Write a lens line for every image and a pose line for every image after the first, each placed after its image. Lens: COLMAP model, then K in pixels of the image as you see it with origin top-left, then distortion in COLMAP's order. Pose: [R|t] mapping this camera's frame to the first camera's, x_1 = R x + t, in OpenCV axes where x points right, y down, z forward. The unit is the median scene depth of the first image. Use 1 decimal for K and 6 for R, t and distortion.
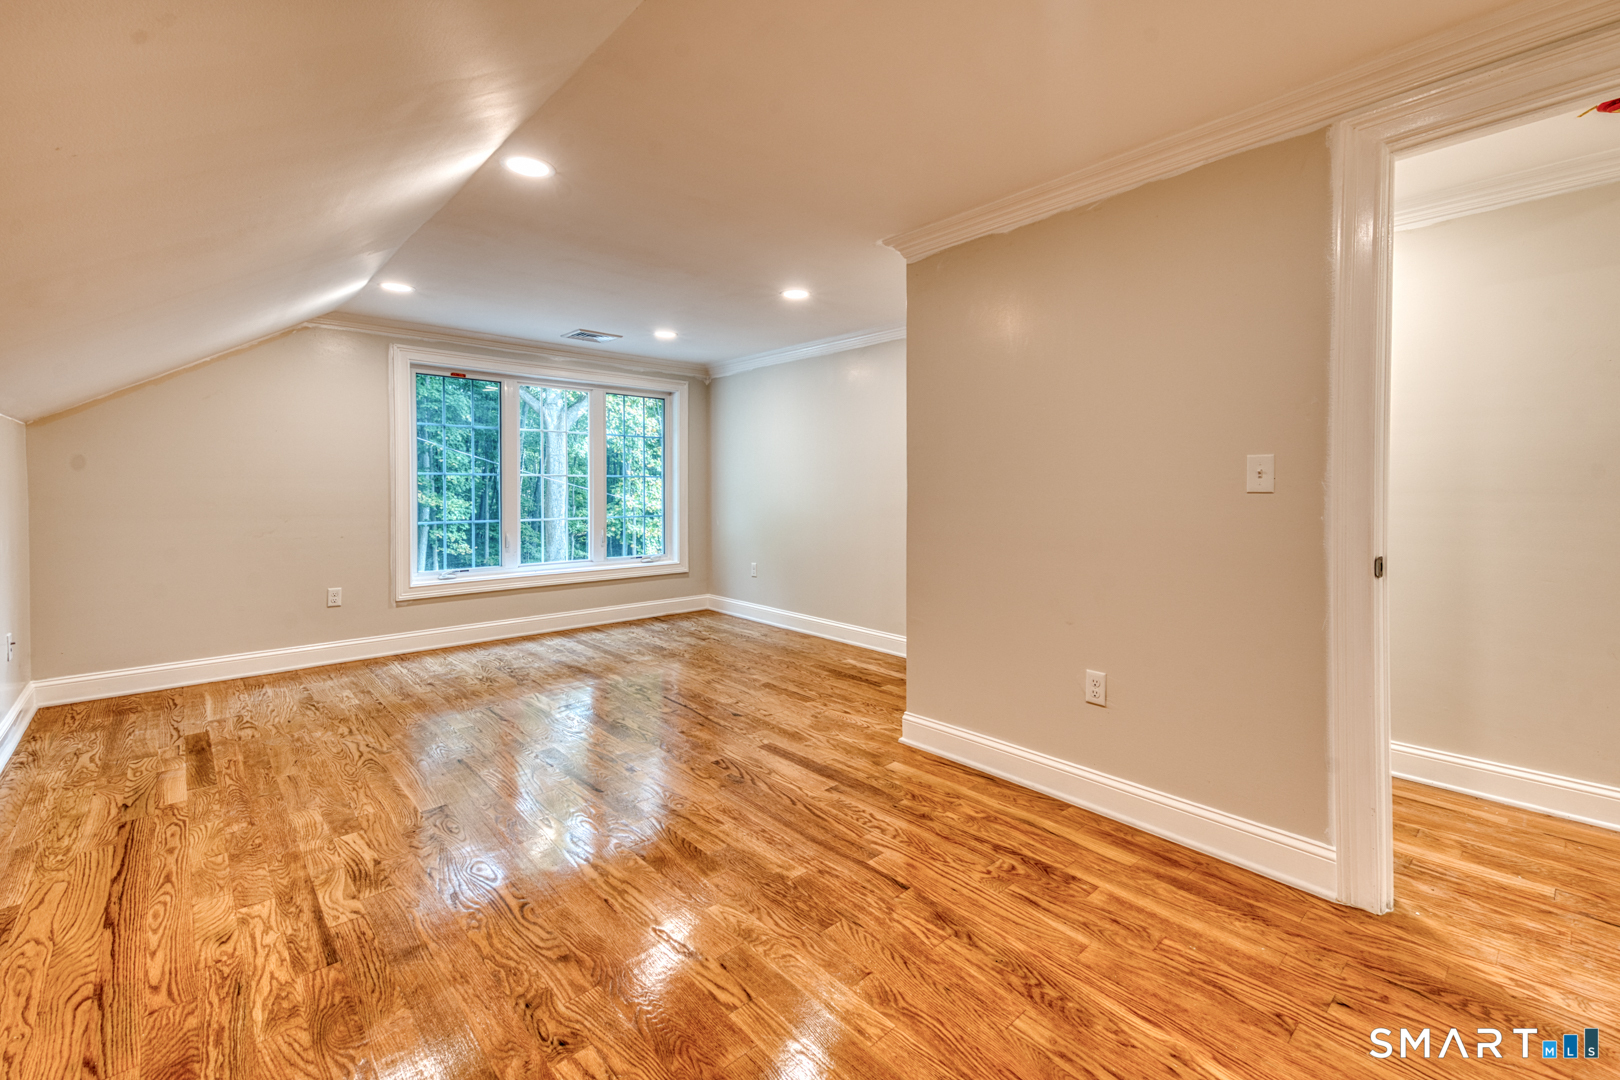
lens RADIAL K [[682.3, 0, 777.5], [0, 682.3, 496.8], [0, 0, 1]] dist [0.041581, -0.003584]
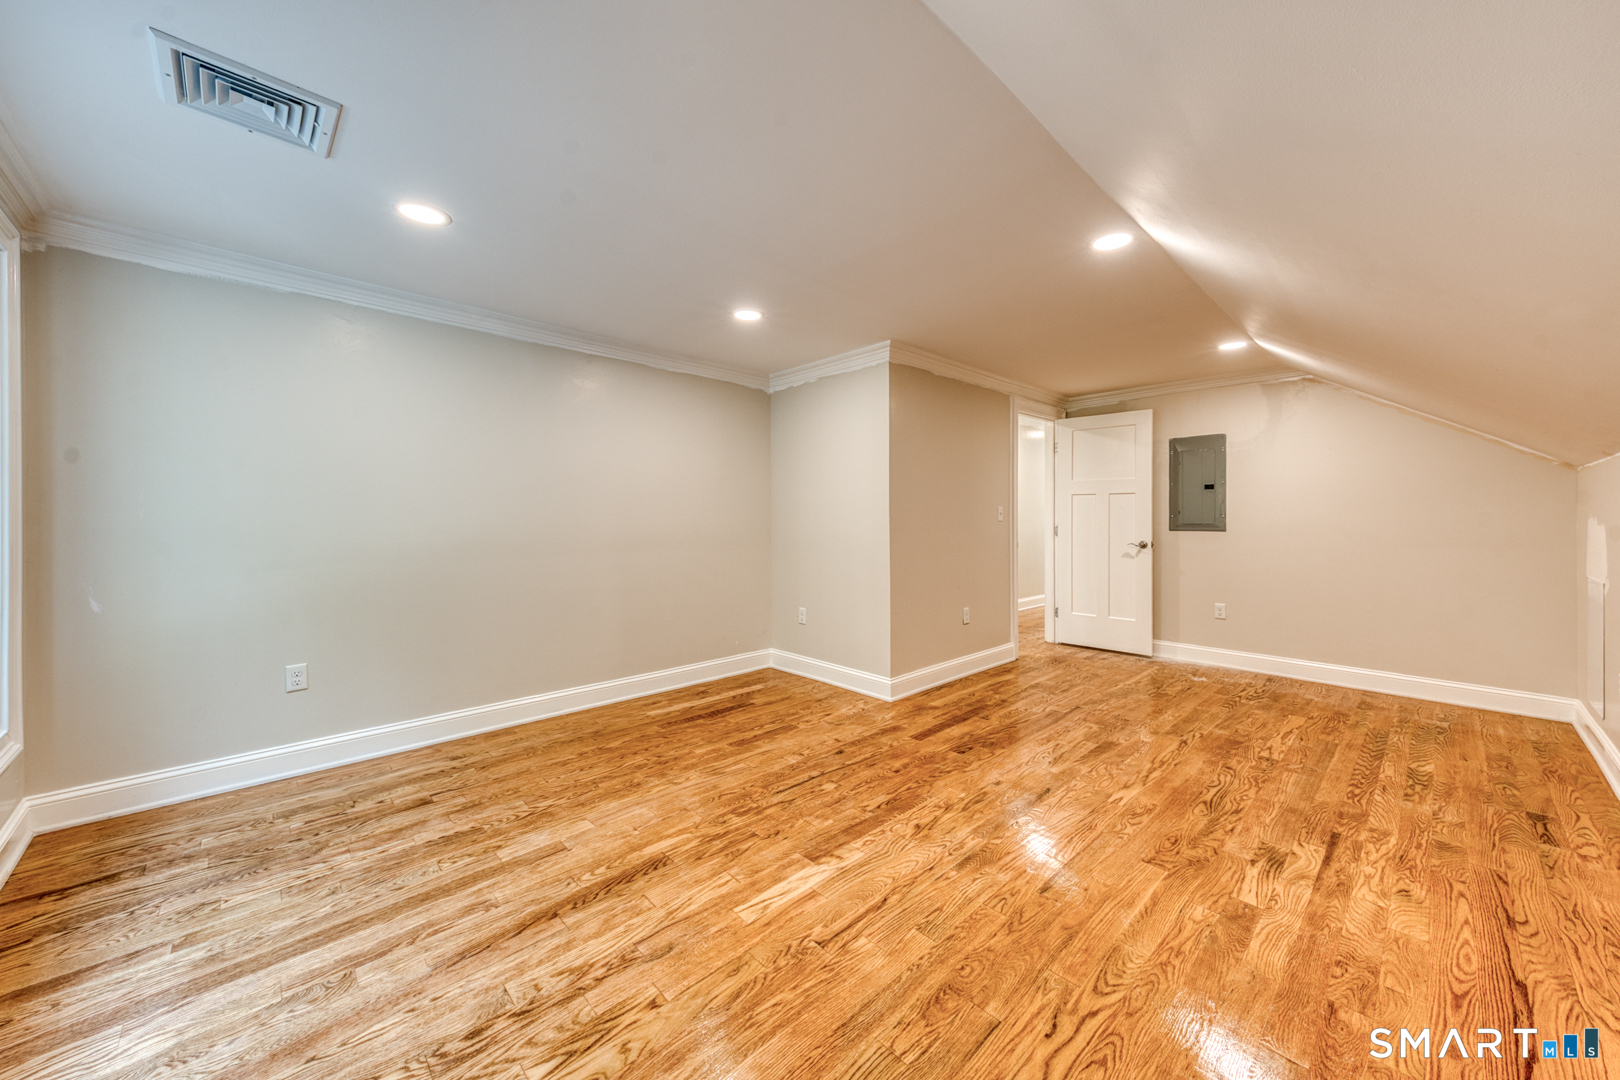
lens RADIAL K [[599.2, 0, 807.4], [0, 599.2, 523.9], [0, 0, 1]] dist [0.011255, -0.000224]
pose [[-0.045470, -0.011510, 0.998899, -1.575927], [0.015415, 0.999806, 0.012222, -0.044887], [-0.998847, 0.015954, -0.045284, 1.833141]]
